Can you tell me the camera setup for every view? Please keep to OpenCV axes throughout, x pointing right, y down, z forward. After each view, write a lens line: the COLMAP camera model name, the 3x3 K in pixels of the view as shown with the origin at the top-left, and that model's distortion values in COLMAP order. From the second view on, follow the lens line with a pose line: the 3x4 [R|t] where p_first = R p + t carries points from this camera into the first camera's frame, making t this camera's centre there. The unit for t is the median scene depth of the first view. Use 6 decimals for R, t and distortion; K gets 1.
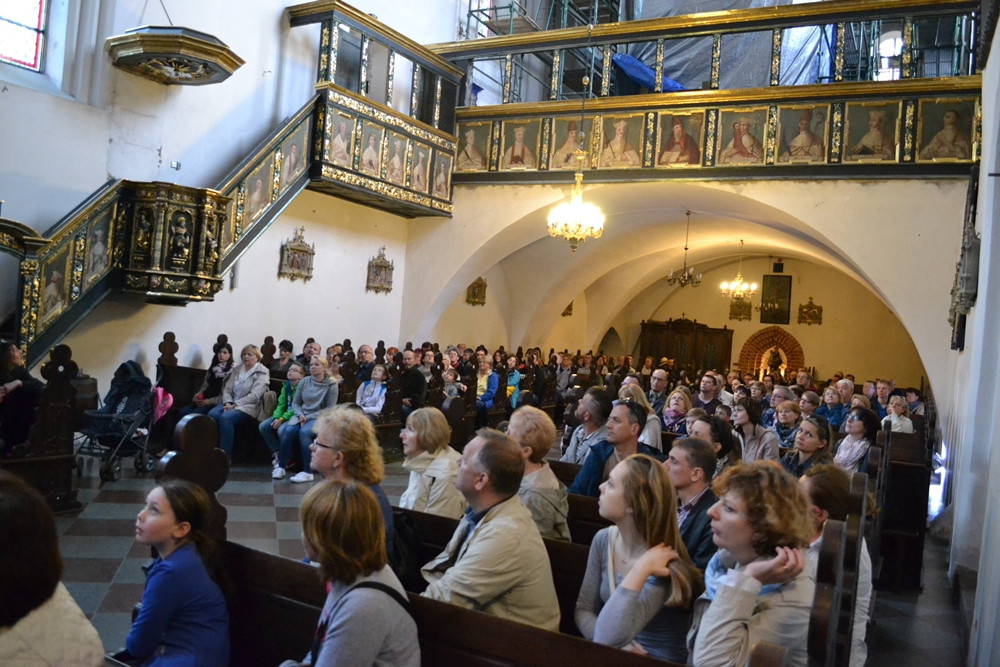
lens RADIAL K [[831.6, 0, 504.2], [0, 831.6, 346.9], [0, 0, 1]] dist [-0.073860, -0.006575]
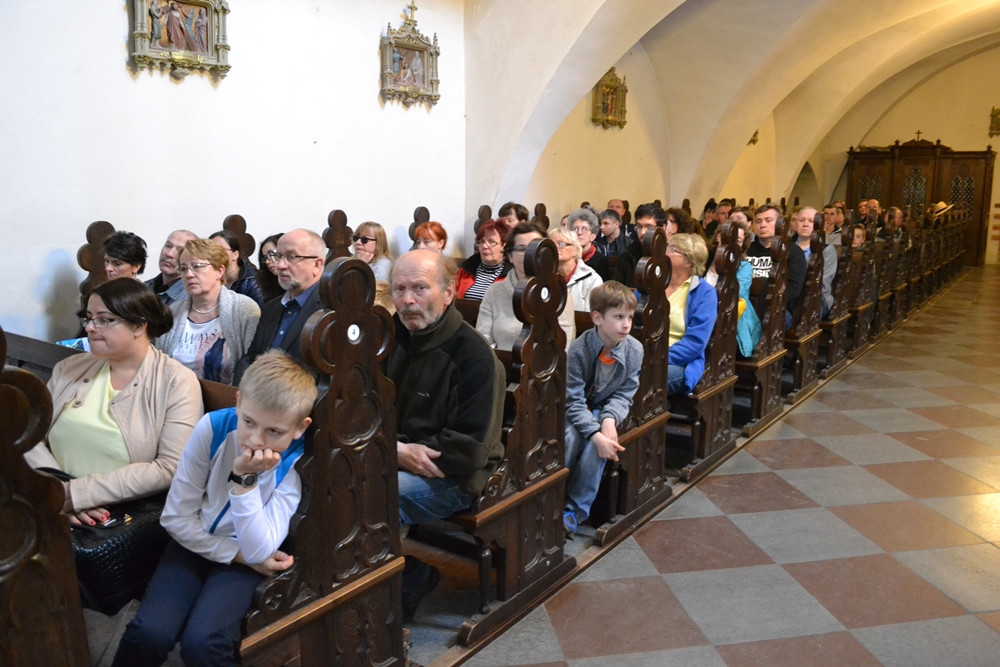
lens RADIAL K [[831.6, 0, 504.2], [0, 831.6, 346.9], [0, 0, 1]] dist [-0.073860, -0.006575]
pose [[0.988615, -0.051521, -0.141369, -0.037032], [0.074440, 0.983985, 0.161962, -0.002282], [0.130760, -0.170641, 0.976618, 0.494660]]
